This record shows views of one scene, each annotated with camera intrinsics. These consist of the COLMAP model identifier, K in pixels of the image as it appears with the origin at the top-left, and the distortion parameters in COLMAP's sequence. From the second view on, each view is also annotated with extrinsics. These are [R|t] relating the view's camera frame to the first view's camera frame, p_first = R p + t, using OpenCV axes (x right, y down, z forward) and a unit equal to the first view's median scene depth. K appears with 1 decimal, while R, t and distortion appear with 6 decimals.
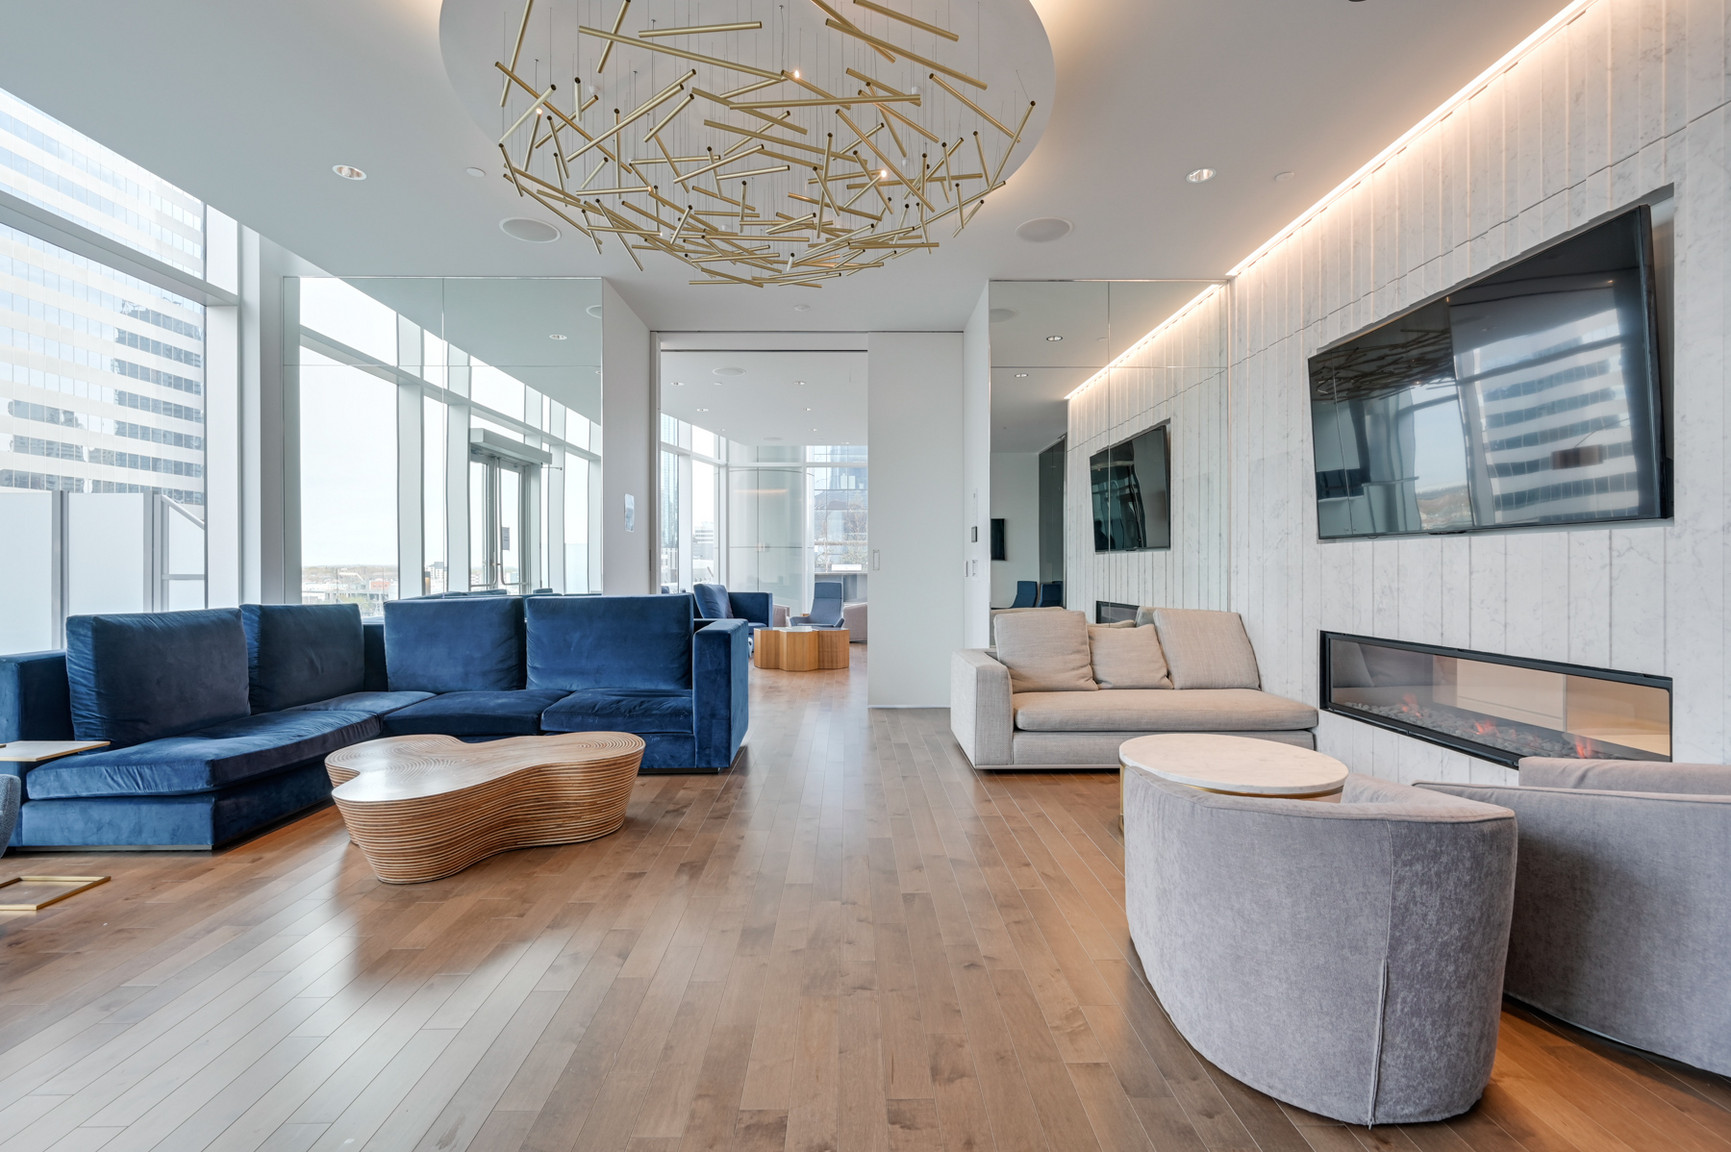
lens RADIAL K [[729.0, 0, 860.8], [0, 729.0, 562.4], [0, 0, 1]] dist [0.000599, -0.000003]
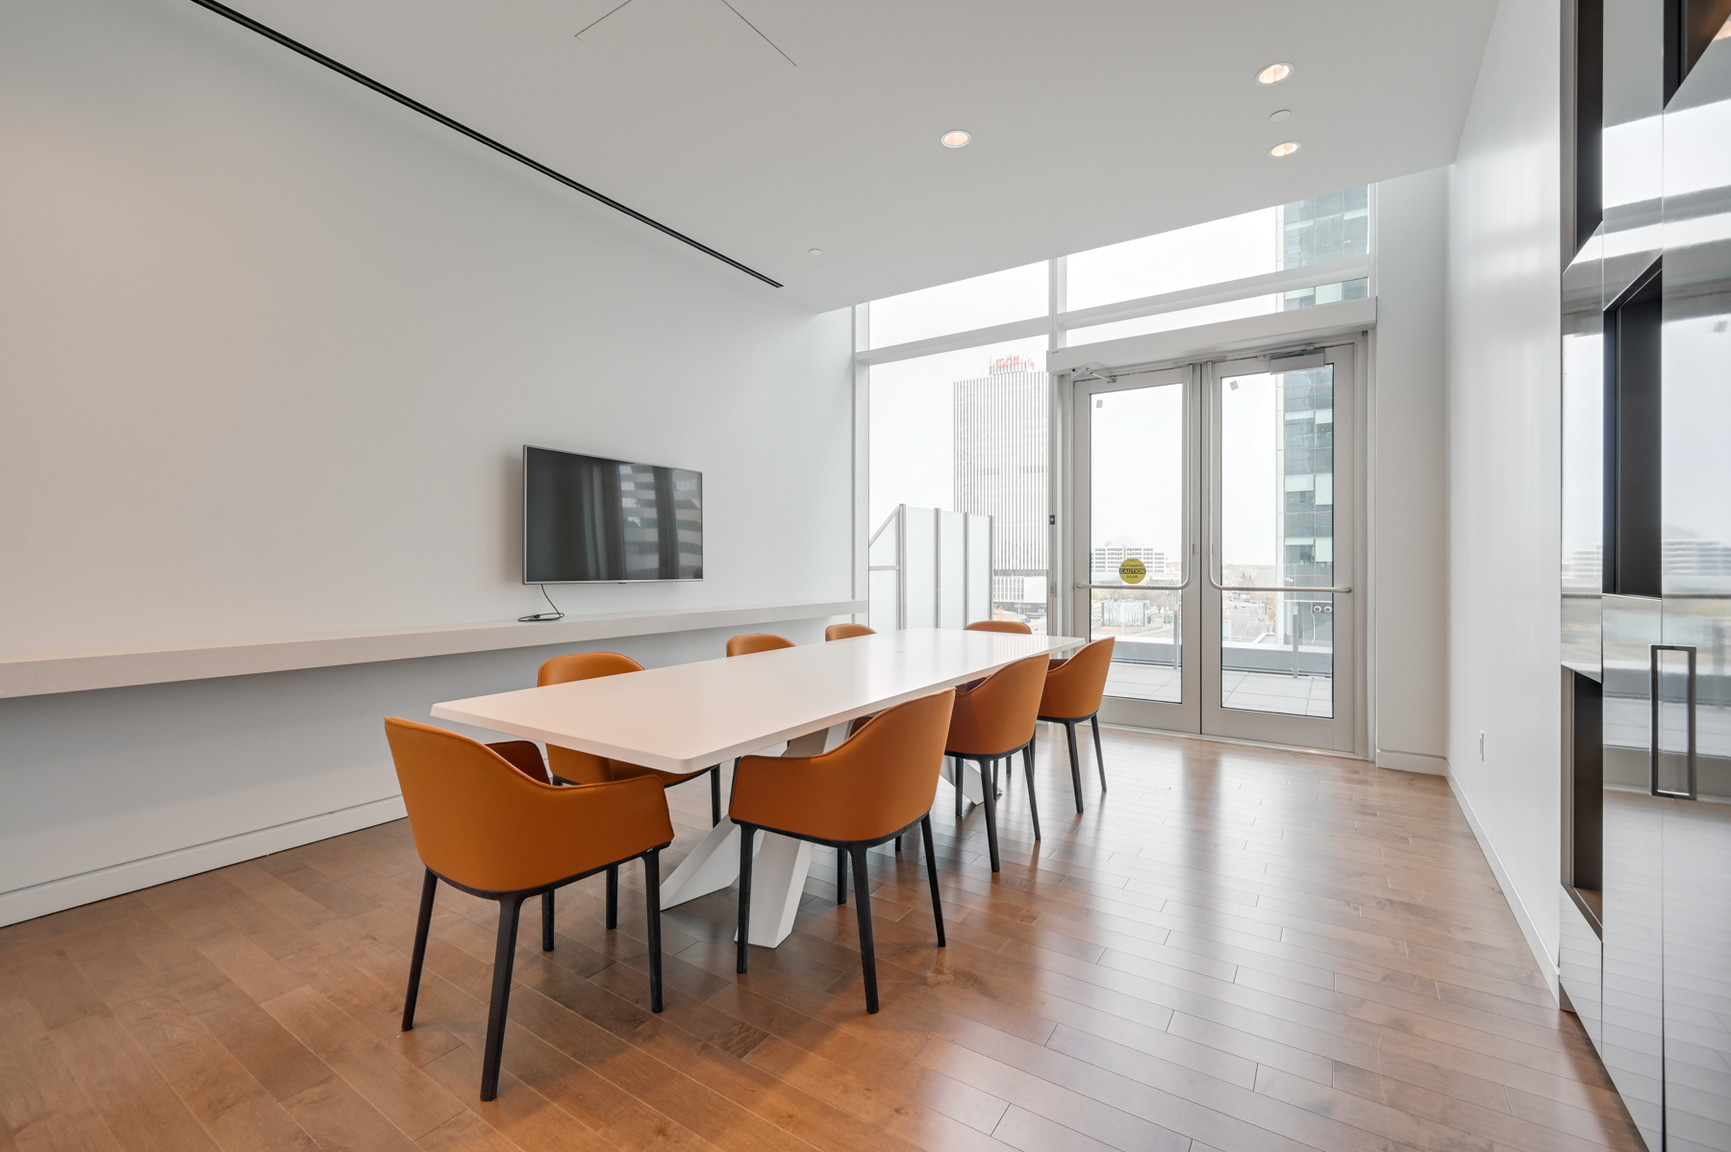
lens RADIAL K [[729.0, 0, 860.8], [0, 729.0, 562.4], [0, 0, 1]] dist [0.000599, -0.000003]
pose [[-0.567184, 0.002511, -0.823587, 0.173231], [0.002122, 0.999996, 0.001587, 0.008613], [0.823588, -0.000847, -0.567188, 1.452521]]
